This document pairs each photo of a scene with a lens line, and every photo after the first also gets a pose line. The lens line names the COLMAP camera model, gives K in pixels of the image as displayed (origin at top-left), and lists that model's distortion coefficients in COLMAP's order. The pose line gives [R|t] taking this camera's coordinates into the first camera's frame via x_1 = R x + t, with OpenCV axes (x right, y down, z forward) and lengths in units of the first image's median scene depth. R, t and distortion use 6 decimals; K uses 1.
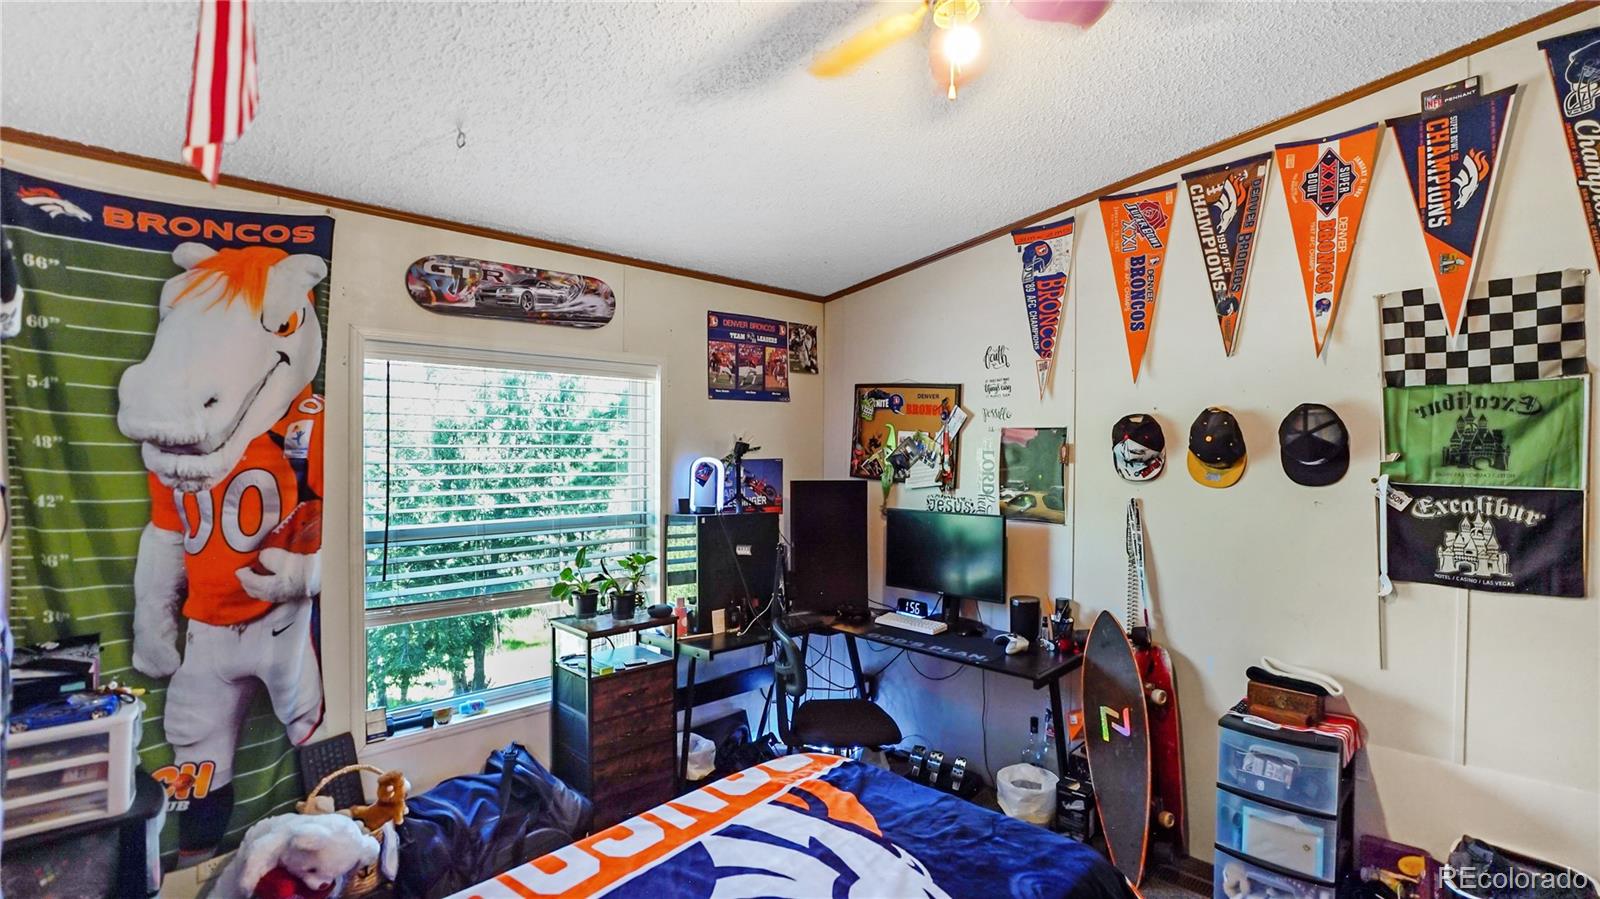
lens RADIAL K [[741.1, 0, 806.9], [0, 741.1, 445.0], [0, 0, 1]] dist [-0.062662, 0.021837]
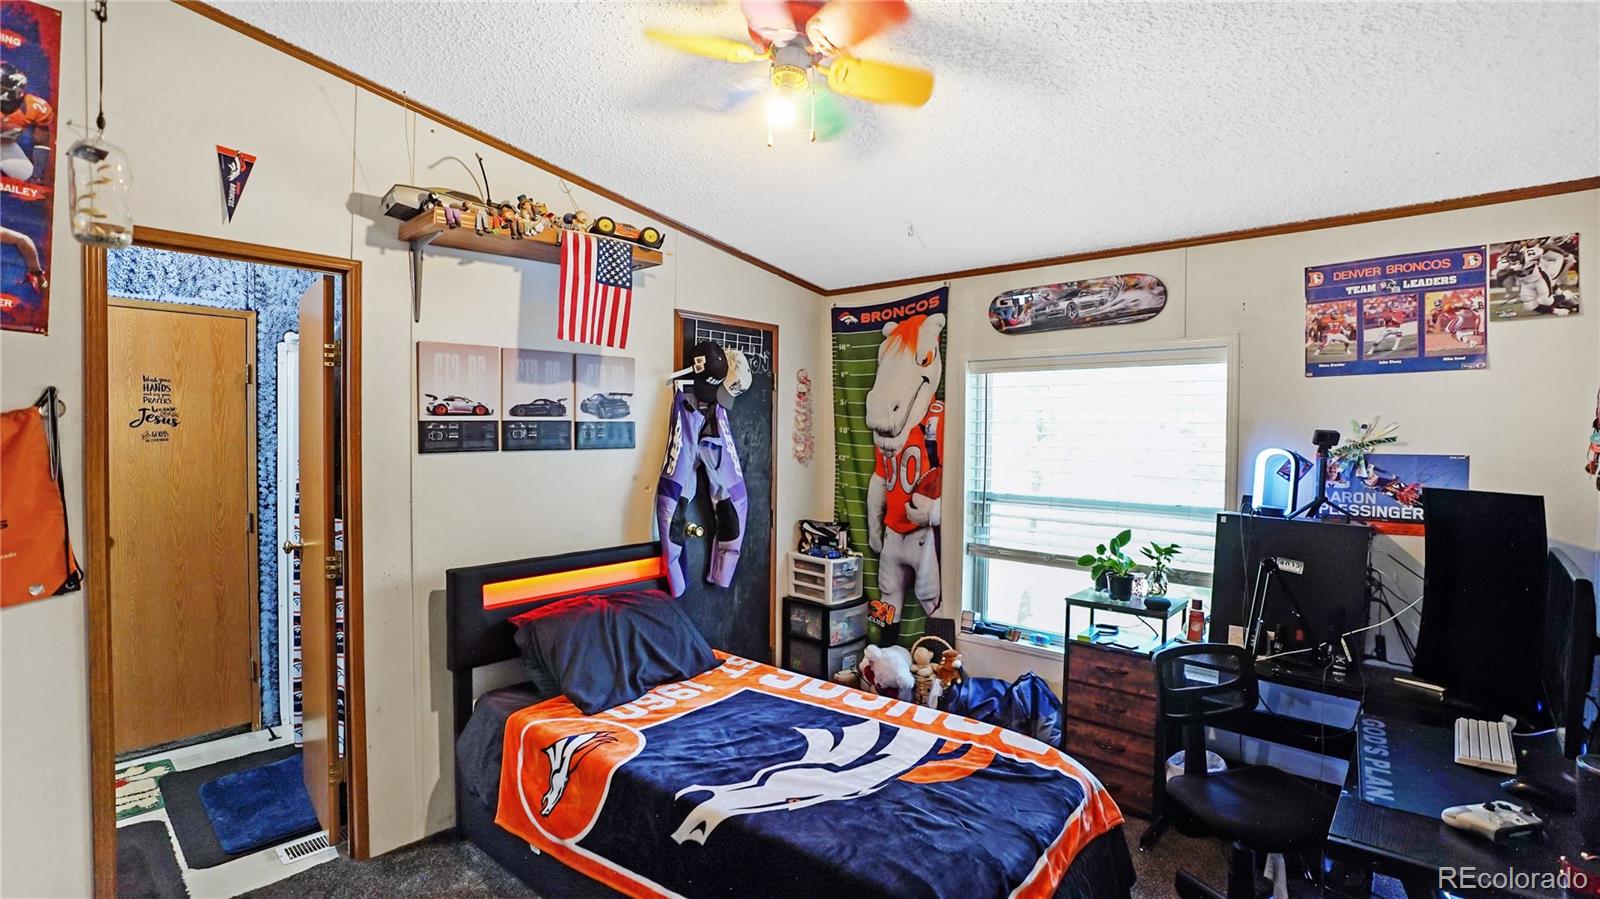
lens RADIAL K [[741.1, 0, 800.1], [0, 741.1, 441.3], [0, 0, 1]] dist [-0.062662, 0.021837]
pose [[0.050945, 0.012589, -0.998622, 0.938483], [-0.005419, 0.999909, 0.012329, 0.001846], [0.998687, 0.004784, 0.051009, 0.610329]]
